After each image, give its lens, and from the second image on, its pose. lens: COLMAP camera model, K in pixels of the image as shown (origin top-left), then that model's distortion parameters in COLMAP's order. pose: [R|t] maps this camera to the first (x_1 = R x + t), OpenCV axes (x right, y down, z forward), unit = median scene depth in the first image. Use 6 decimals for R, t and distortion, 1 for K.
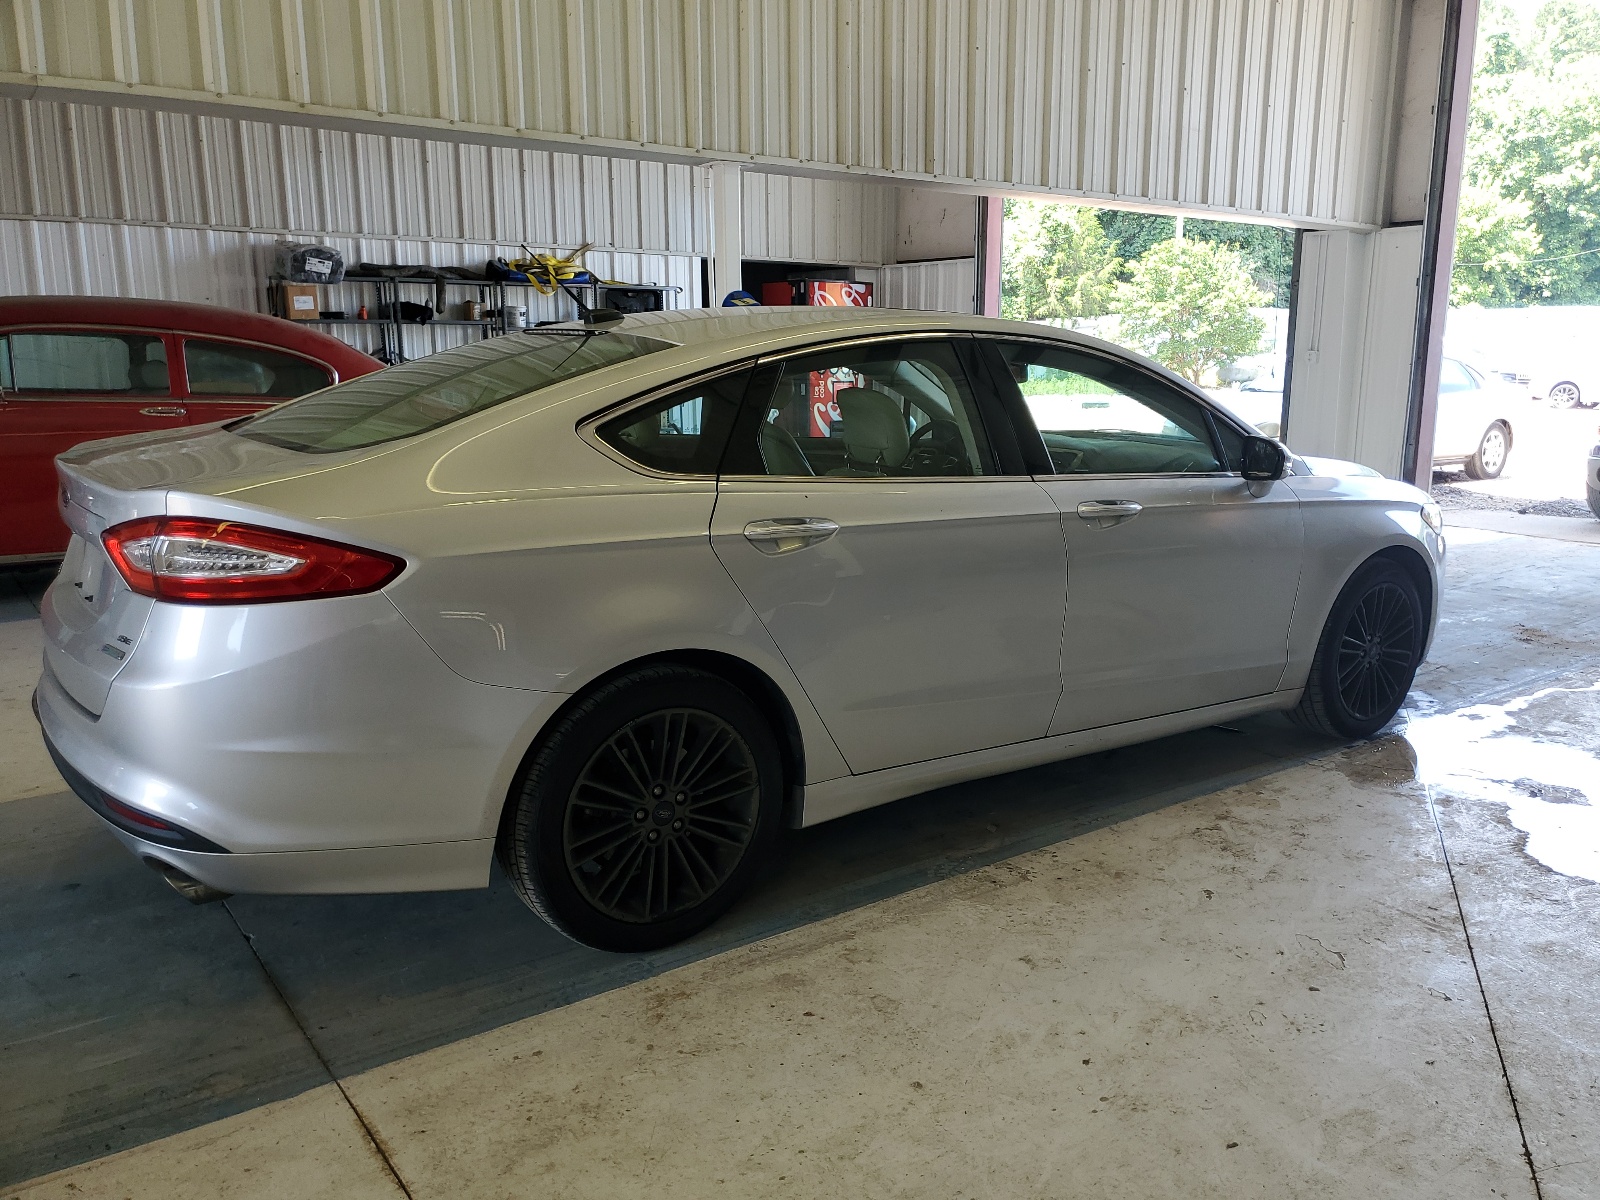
lens RADIAL K [[1224.6, 0, 802.3], [0, 1224.6, 602.6], [0, 0, 1]] dist [0.010762, -0.000991]
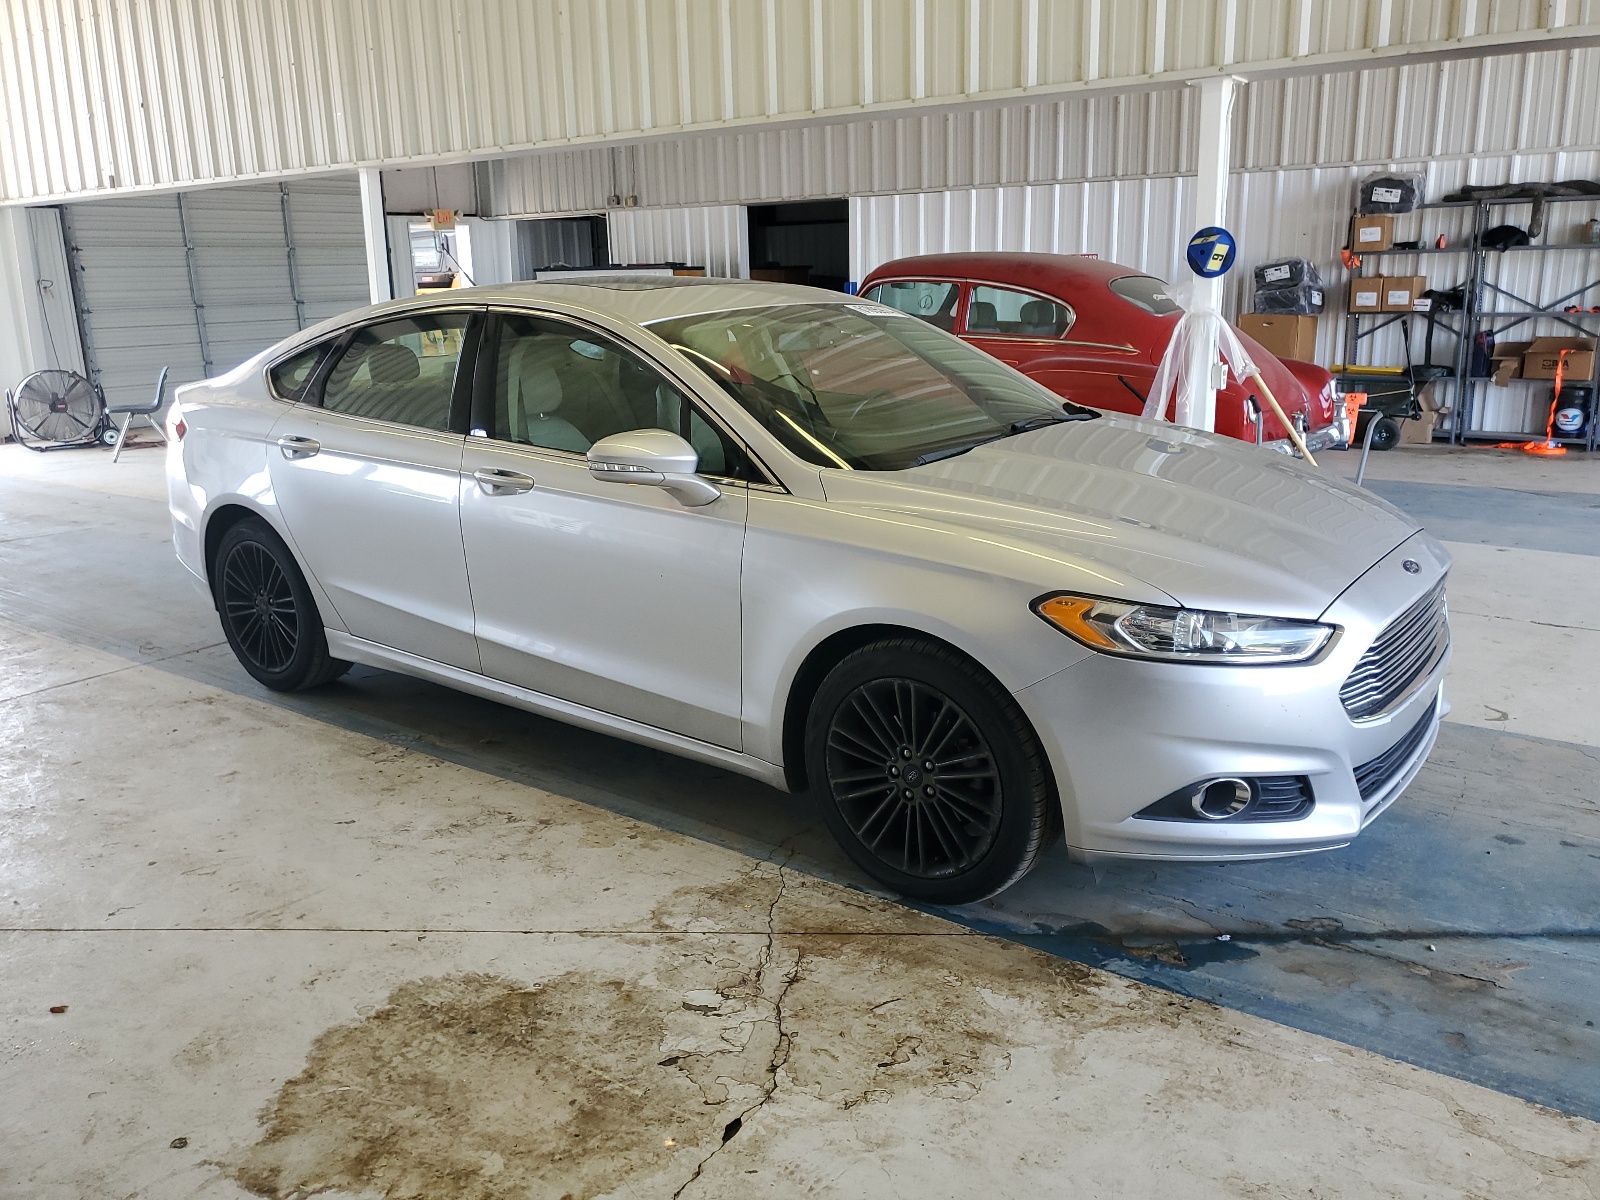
lens RADIAL K [[1224.6, 0, 810.5], [0, 1224.6, 593.8], [0, 0, 1]] dist [0.010762, -0.000991]
pose [[0.318742, 0.218479, -0.922318, 1.232033], [-0.170702, 0.970393, 0.170875, -0.184390], [0.932343, 0.102977, 0.346600, 0.860656]]
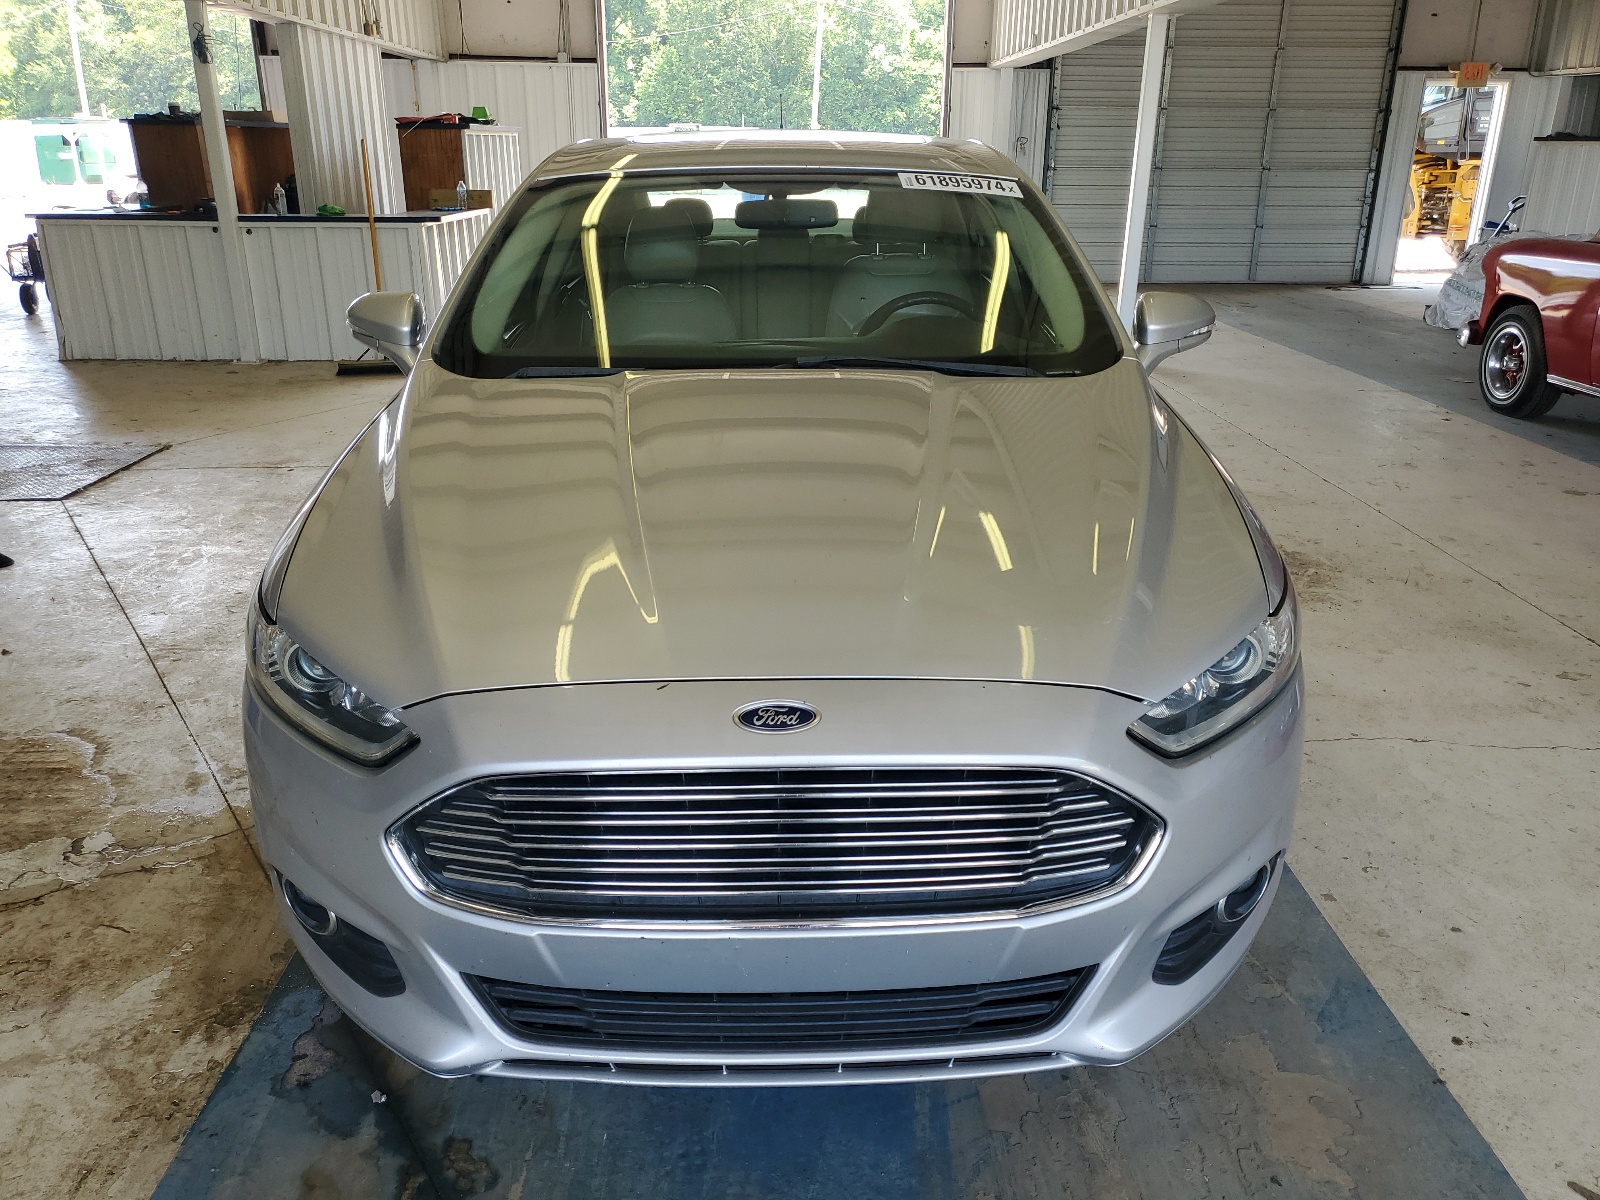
lens RADIAL K [[1224.6, 0, 812.2], [0, 1224.6, 594.9], [0, 0, 1]] dist [0.010762, -0.000991]
pose [[-0.534516, 0.272142, -0.800145, 0.940993], [-0.193525, 0.882174, 0.429321, -0.359202], [0.822703, 0.384327, -0.418870, 1.666860]]
